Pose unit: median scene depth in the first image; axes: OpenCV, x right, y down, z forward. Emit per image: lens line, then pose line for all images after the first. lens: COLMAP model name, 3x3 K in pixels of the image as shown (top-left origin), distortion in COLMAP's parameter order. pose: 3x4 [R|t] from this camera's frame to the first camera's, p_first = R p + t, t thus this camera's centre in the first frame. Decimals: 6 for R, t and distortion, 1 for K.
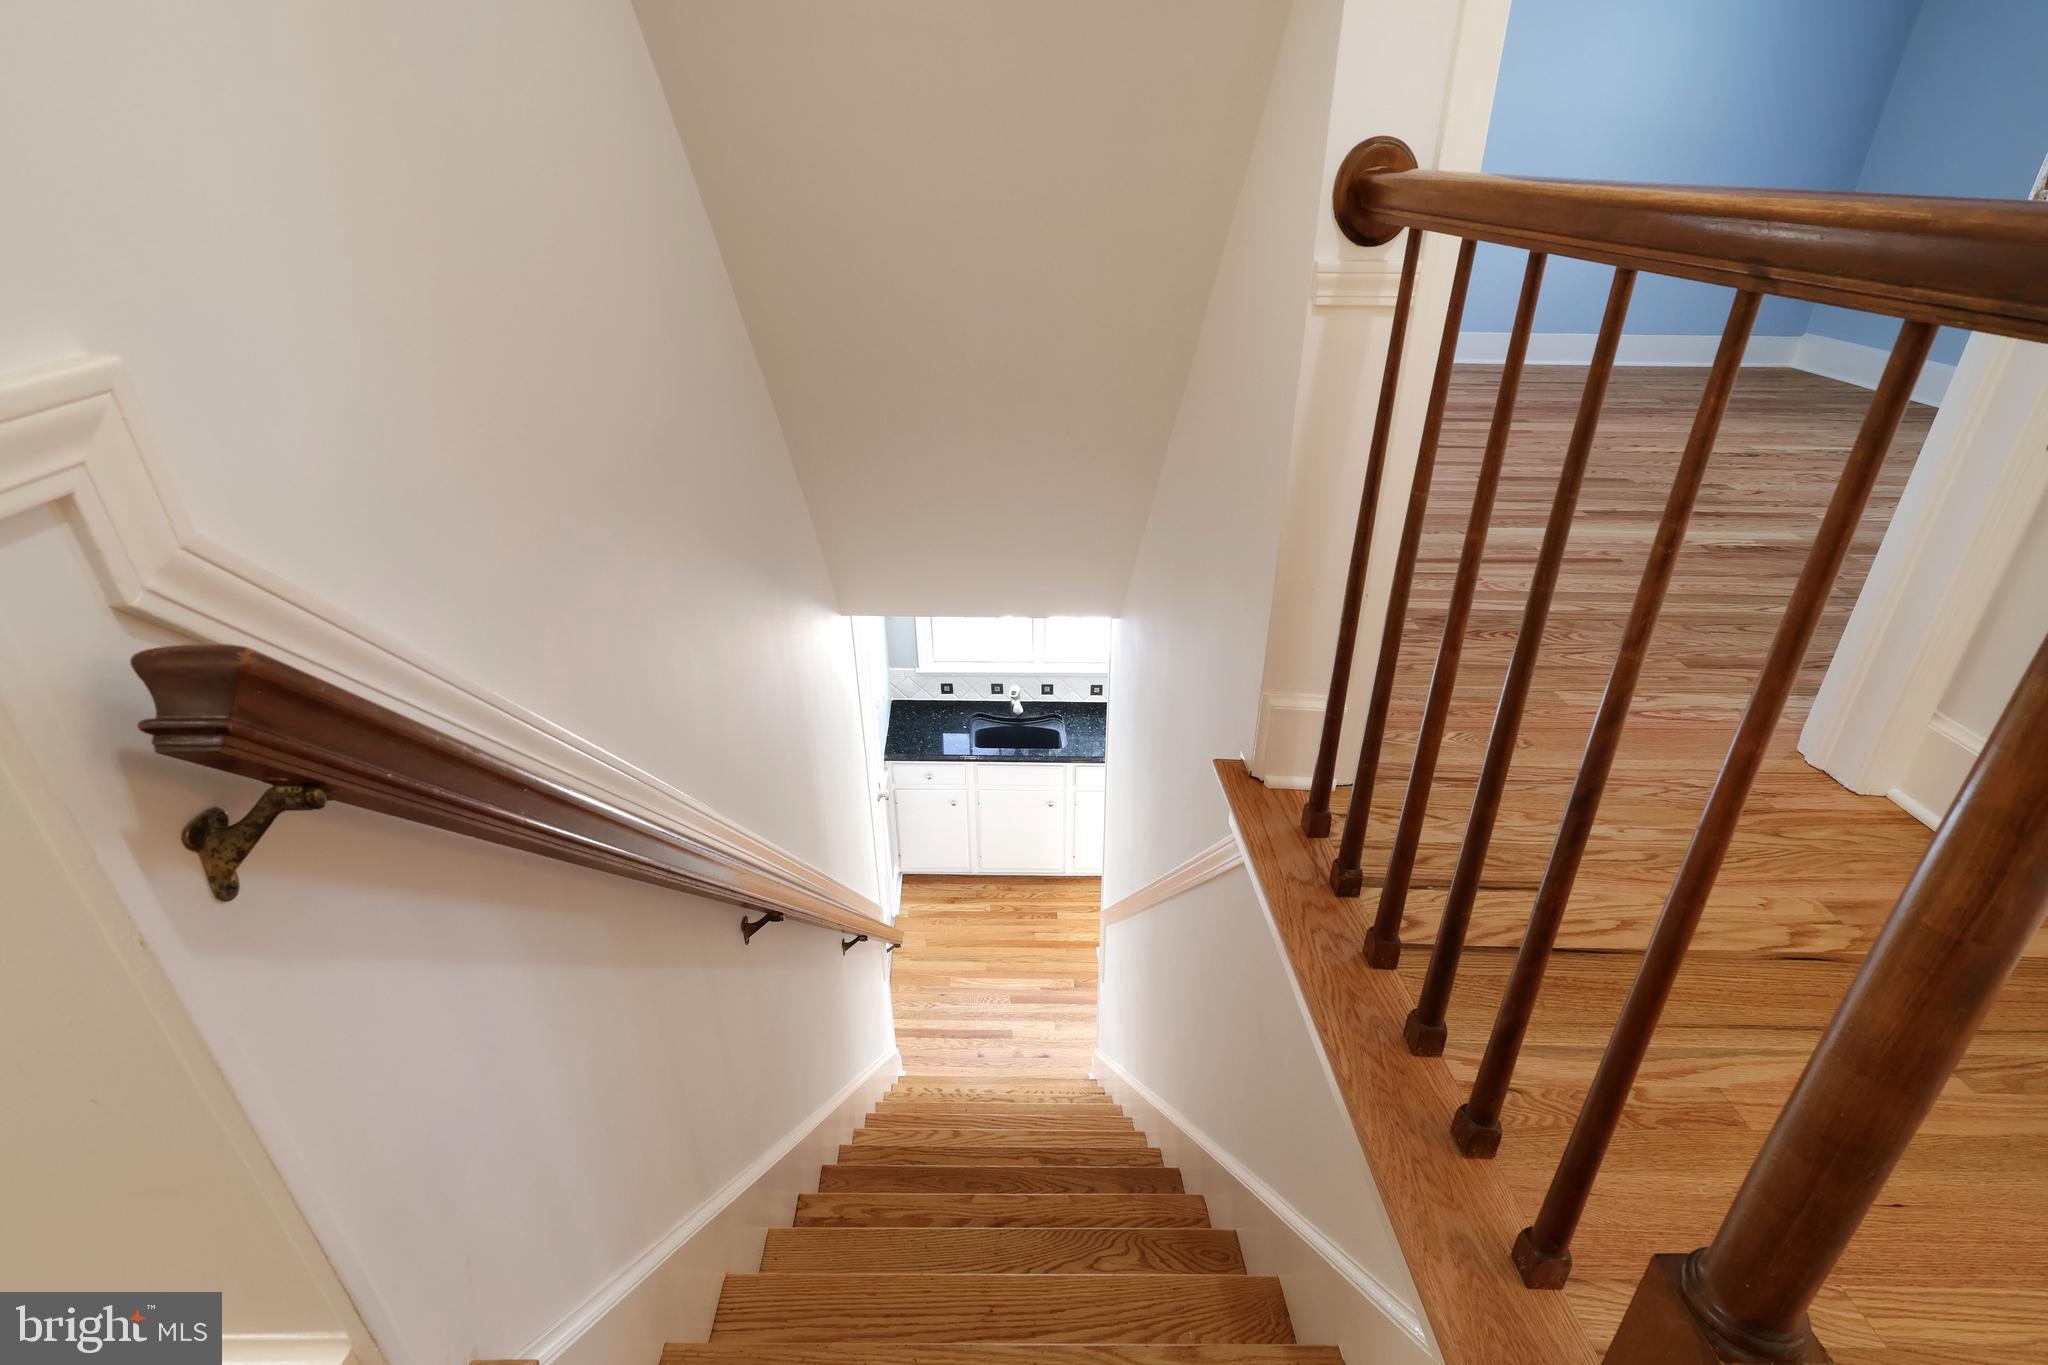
lens RADIAL K [[984.0, 0, 1027.8], [0, 984.0, 692.6], [0, 0, 1]] dist [-0.000677, 0.000470]
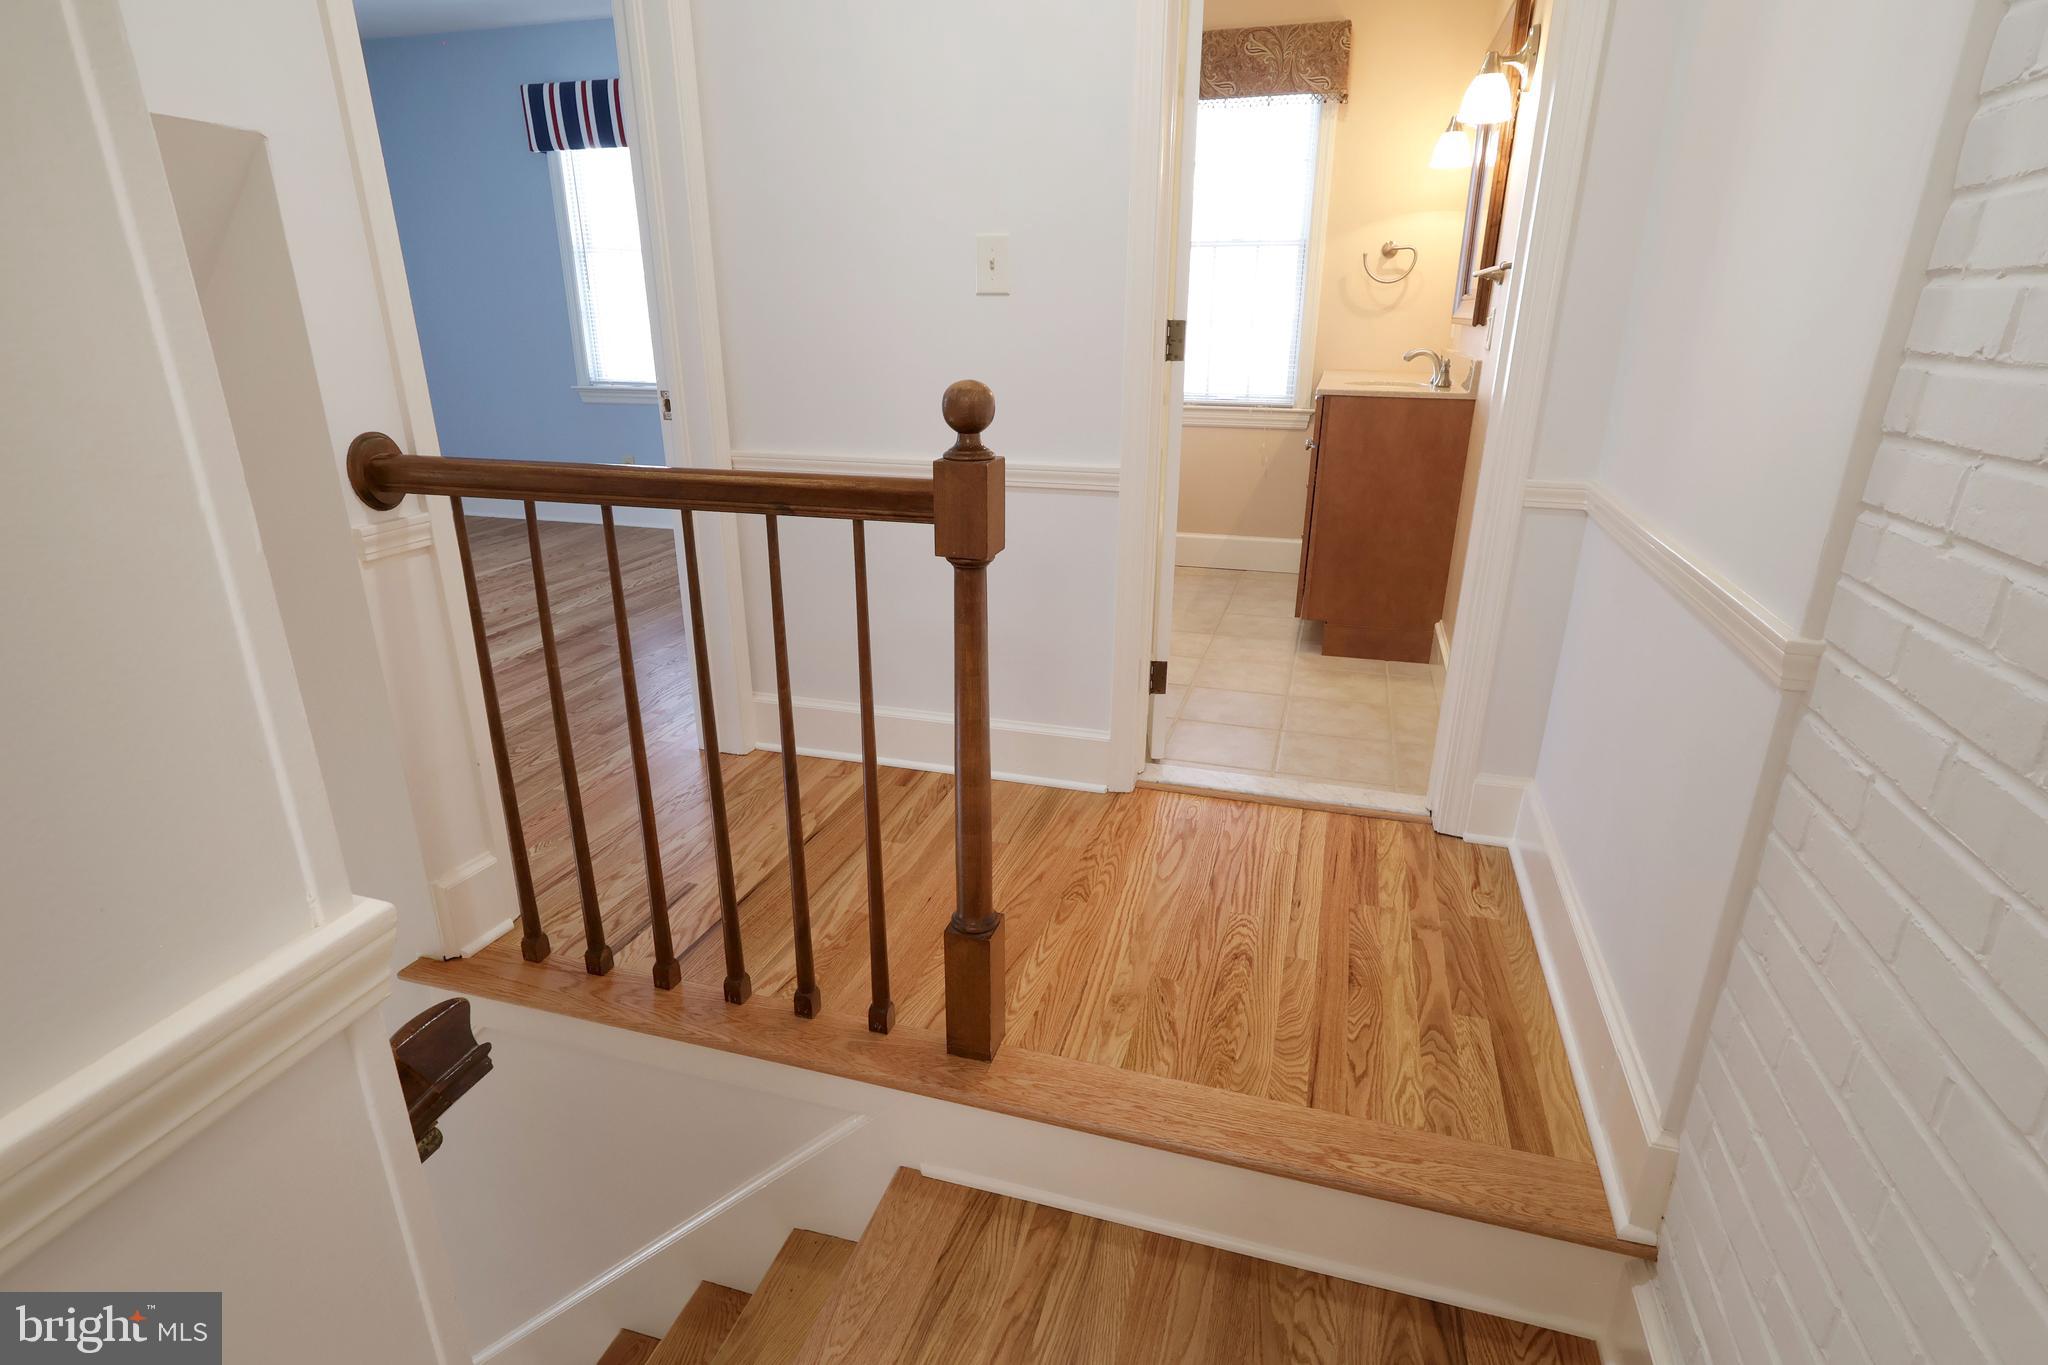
lens RADIAL K [[984.0, 0, 1016.8], [0, 984.0, 676.8], [0, 0, 1]] dist [-0.000677, 0.000470]
pose [[0.297059, -0.329301, 0.896279, -0.479764], [0.456426, 0.873441, 0.169634, -0.089258], [-0.838708, 0.358694, 0.409765, -0.088751]]
